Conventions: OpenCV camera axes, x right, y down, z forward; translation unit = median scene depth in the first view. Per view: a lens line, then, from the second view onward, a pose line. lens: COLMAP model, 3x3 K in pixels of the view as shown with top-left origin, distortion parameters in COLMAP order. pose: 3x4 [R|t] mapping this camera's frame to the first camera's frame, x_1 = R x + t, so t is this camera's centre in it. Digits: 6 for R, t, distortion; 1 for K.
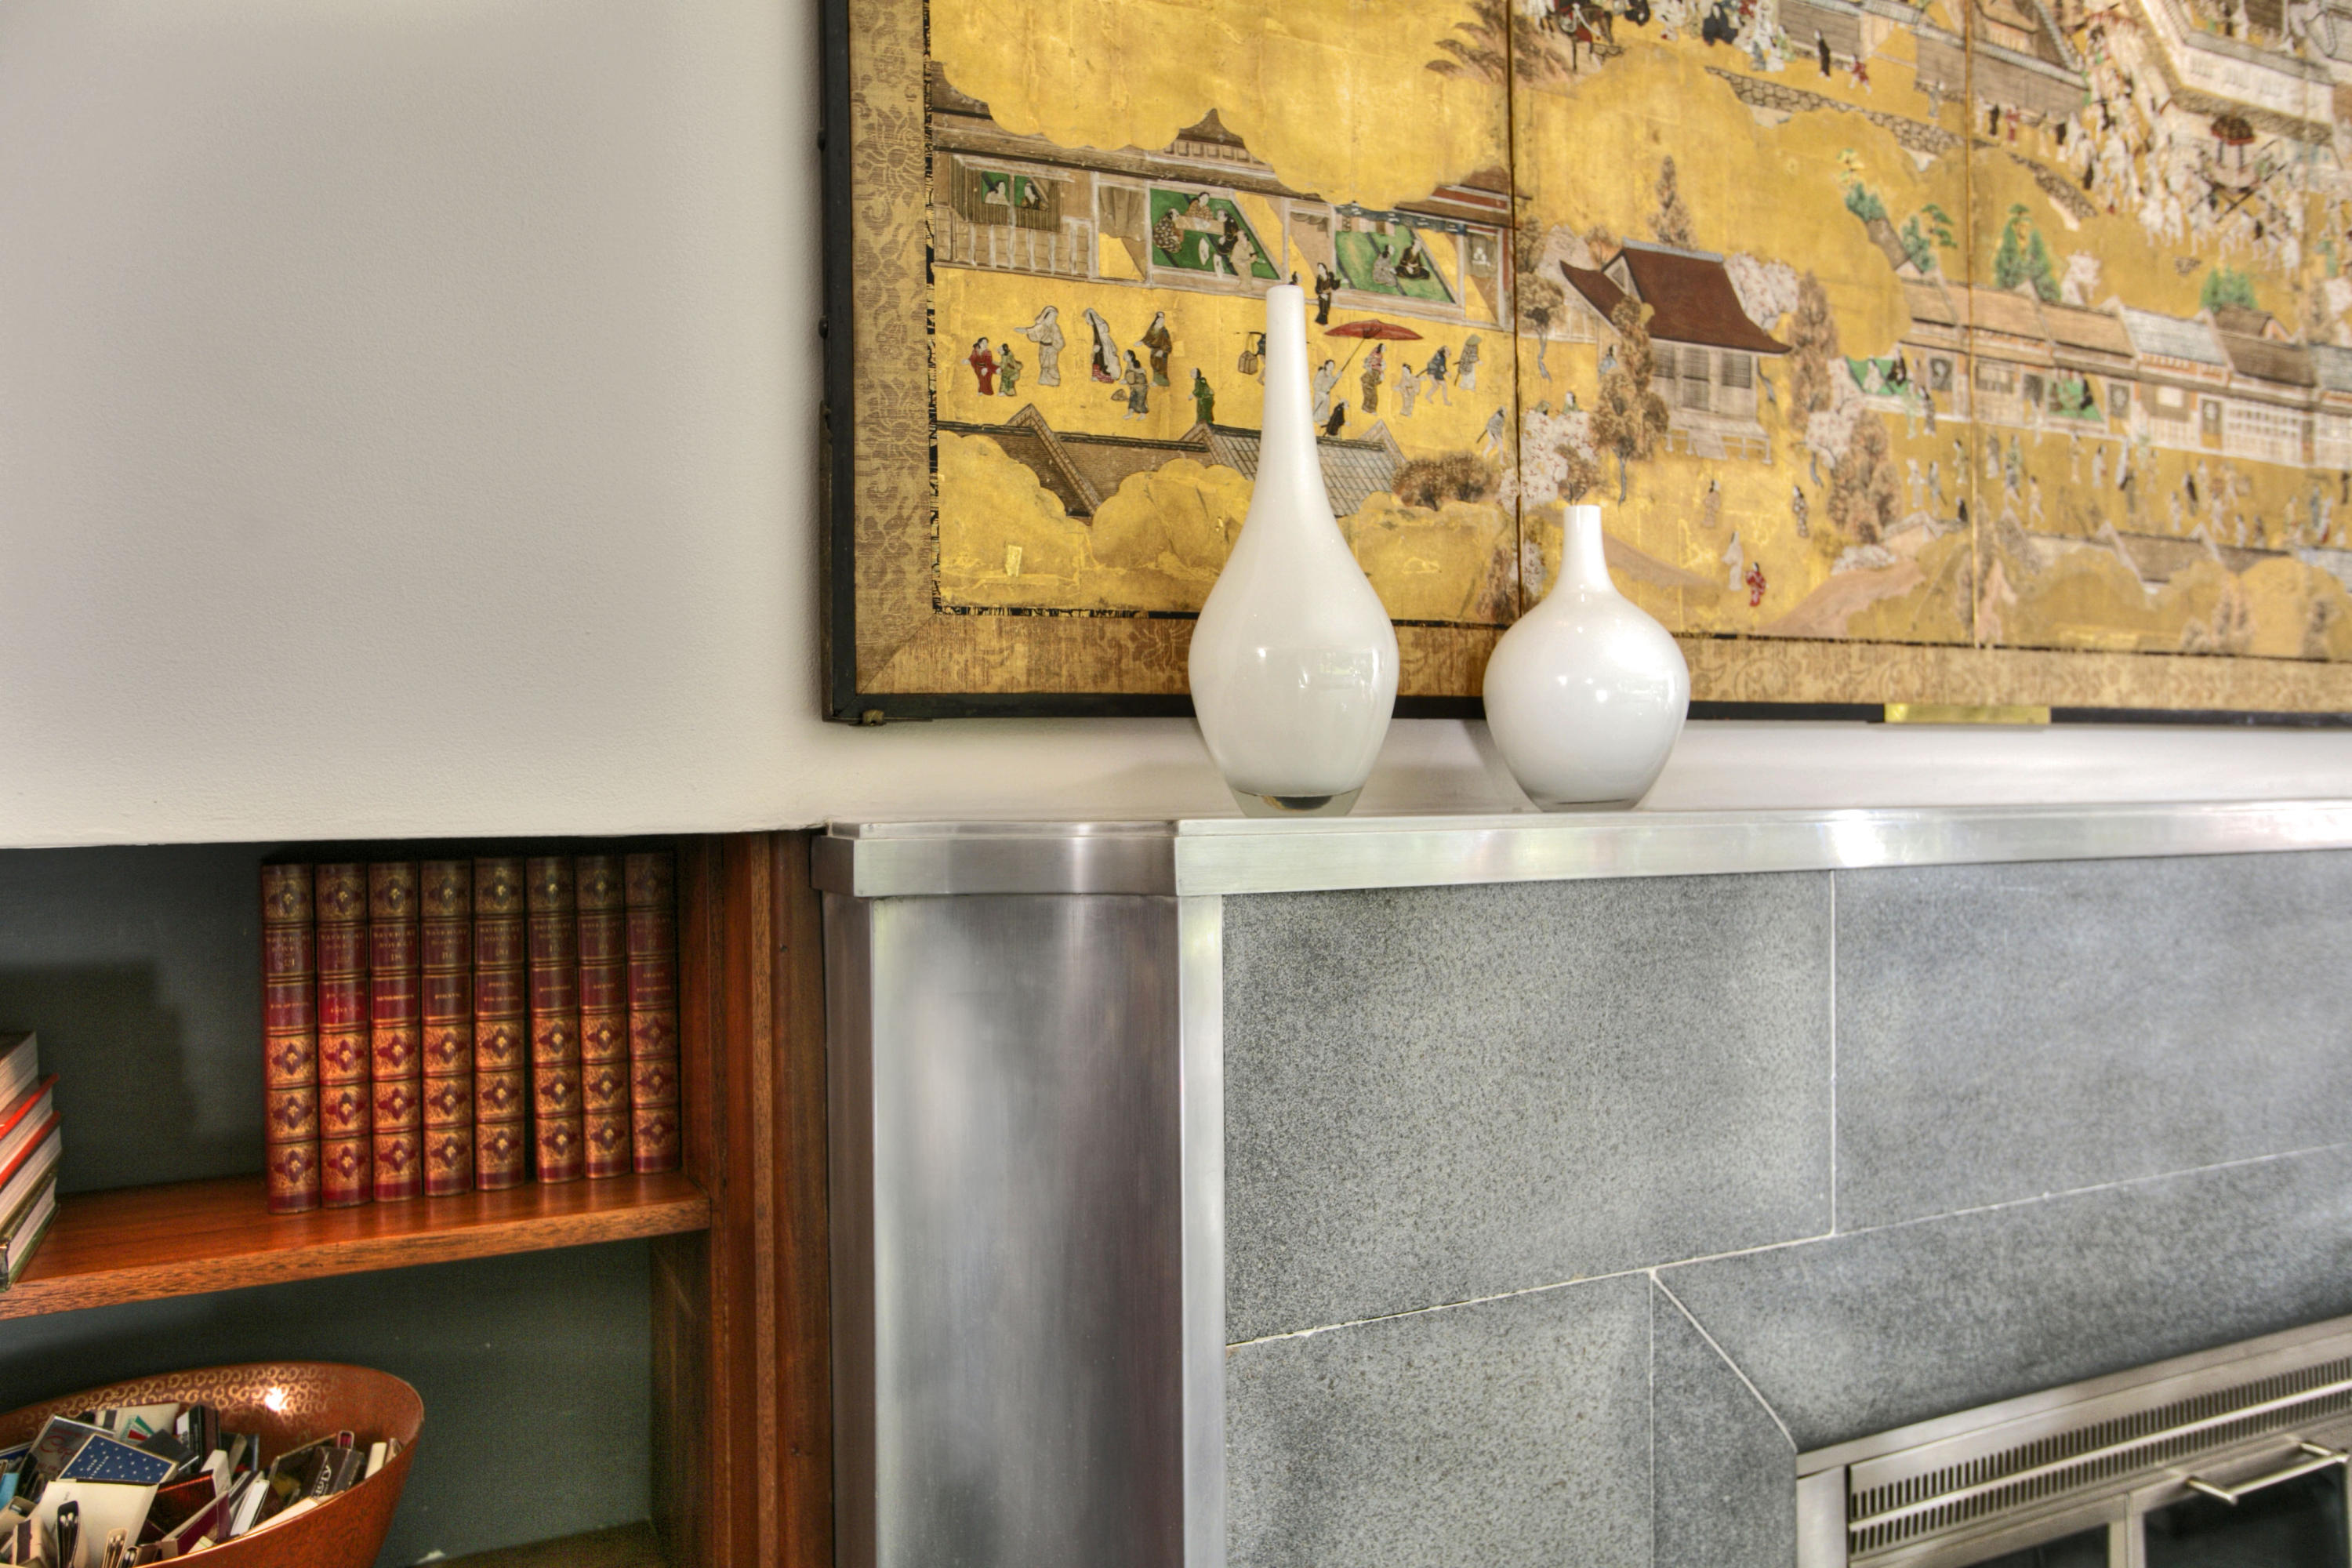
lens RADIAL K [[1729.3, 0, 1174.2], [0, 1729.3, 829.8], [0, 0, 1]] dist [-0.005121, 0.029898]
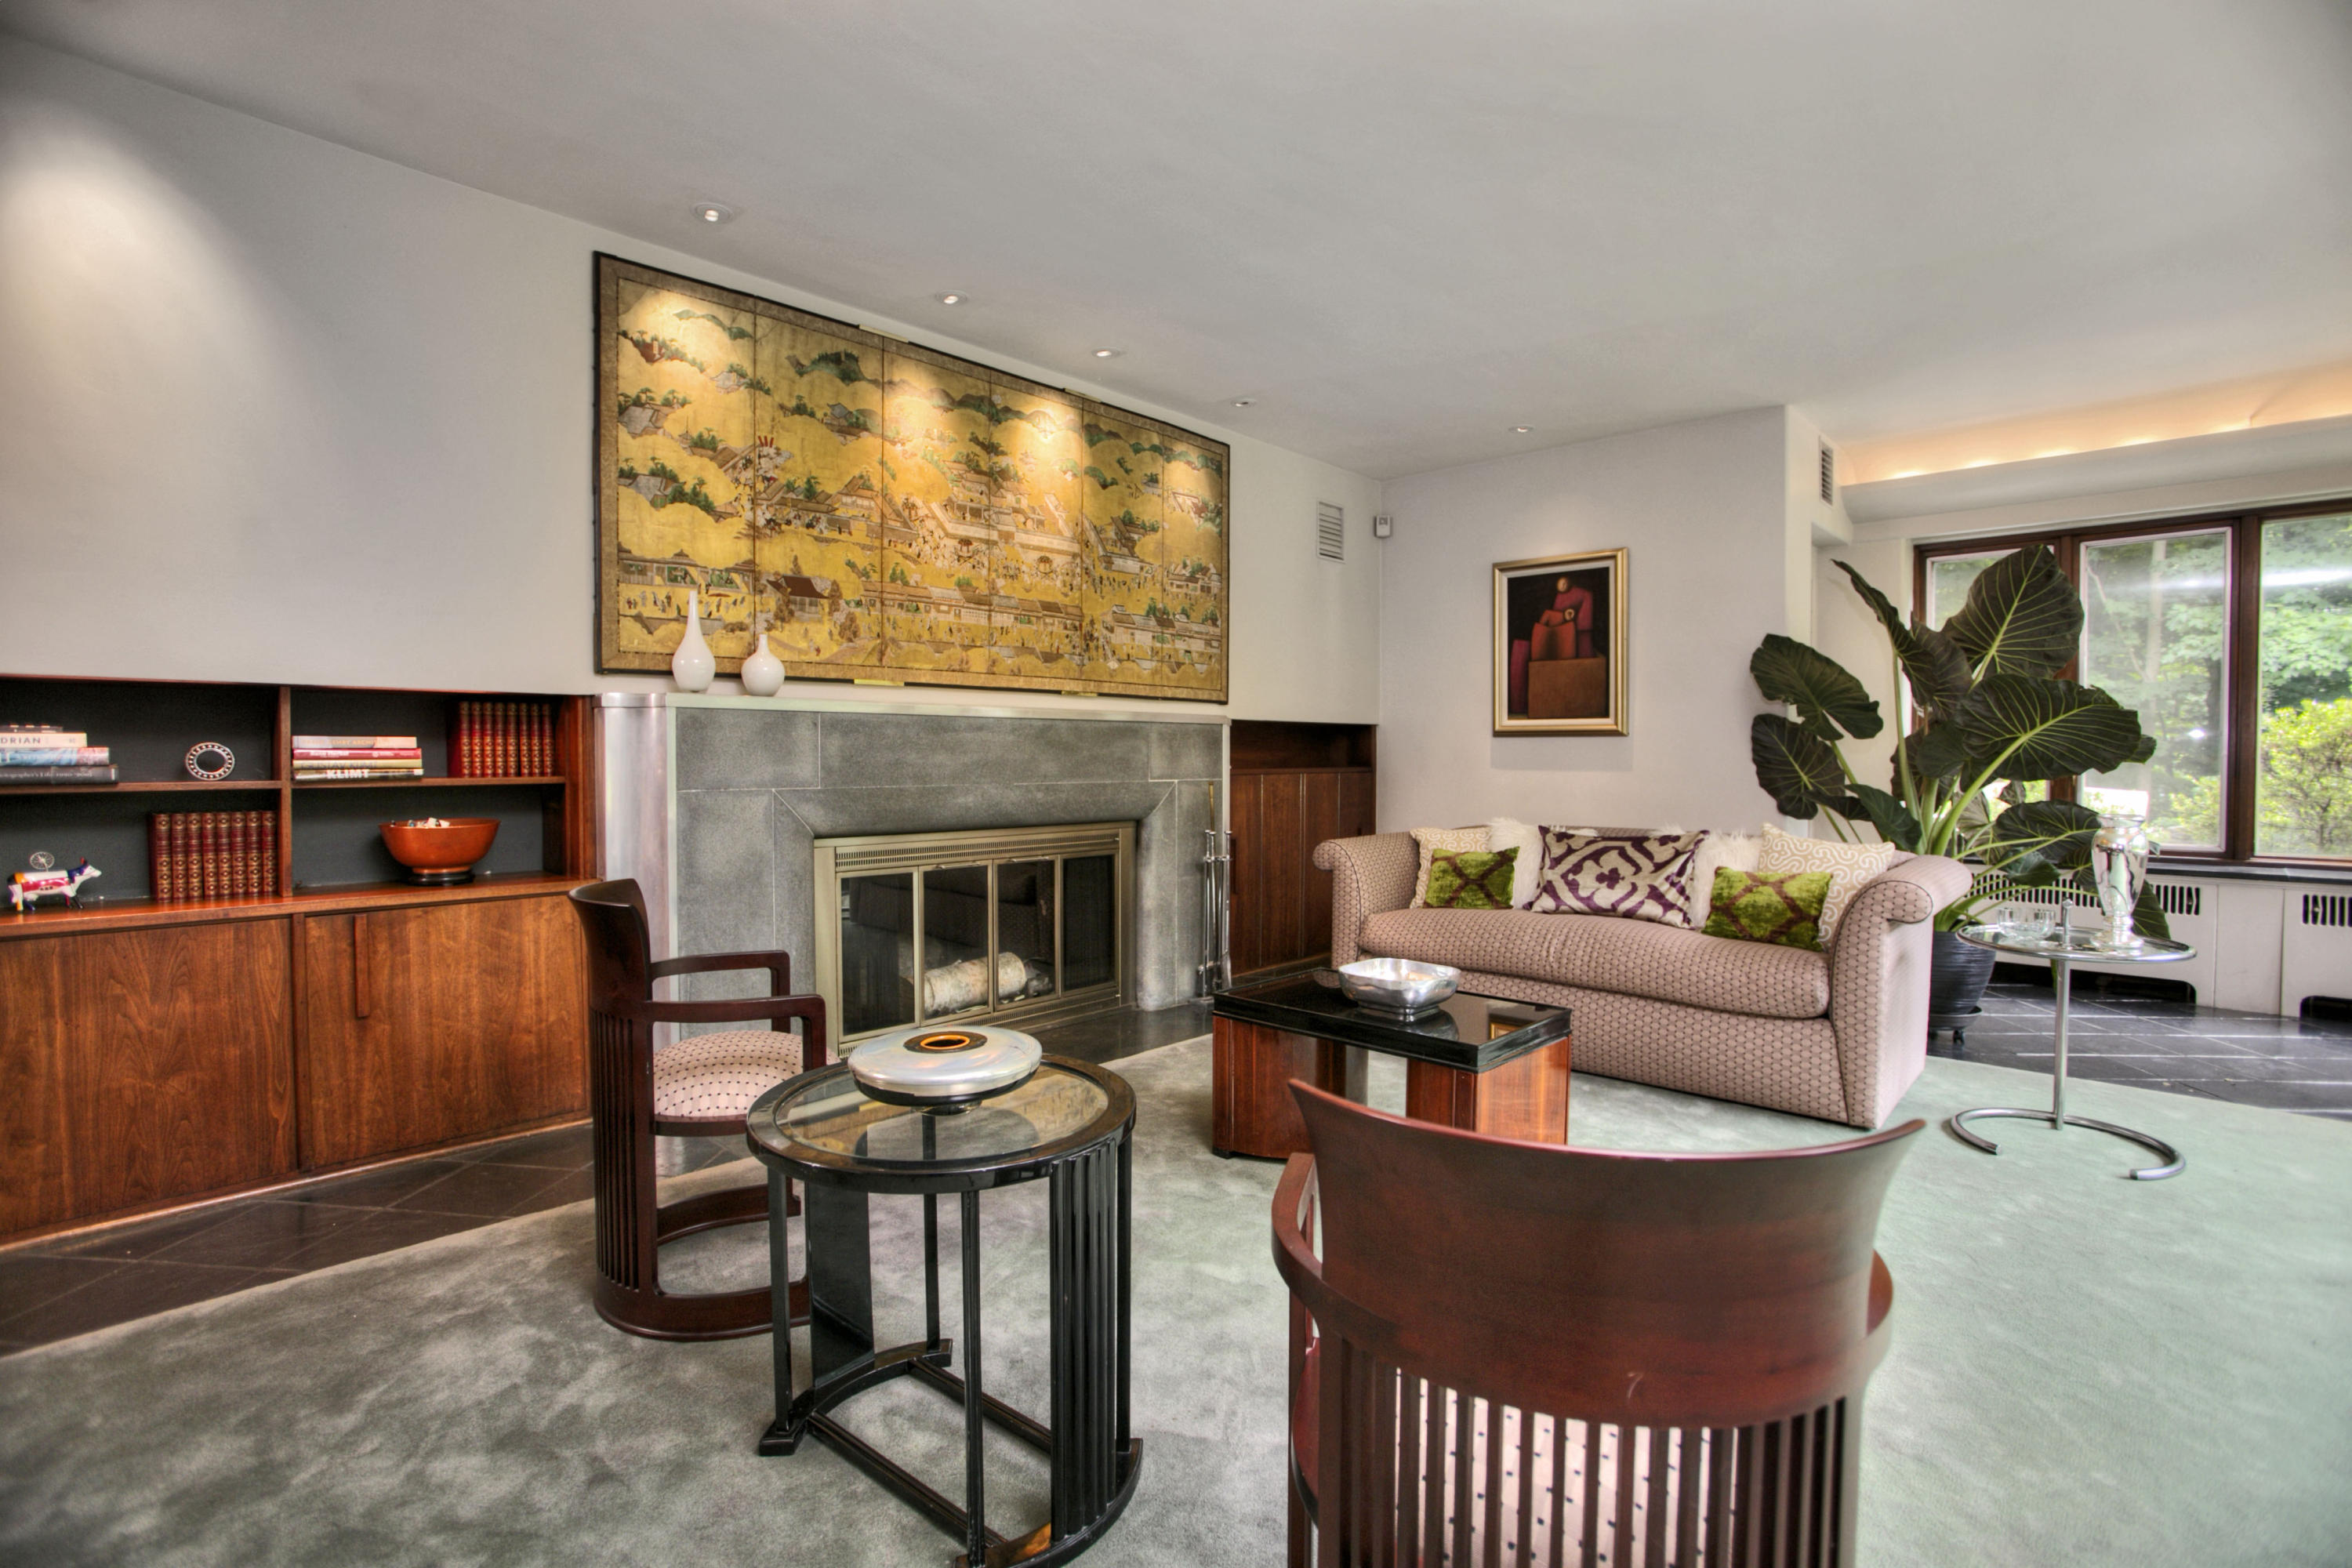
lens RADIAL K [[1068.6, 0, 1106.4], [0, 1068.6, 793.1], [0, 0, 1]] dist [-0.020728, 0.000173]
pose [[0.957726, 0.005516, 0.287627, 0.277069], [-0.012236, 0.999692, 0.021571, 0.166493], [-0.287420, -0.024178, 0.957499, -1.983260]]
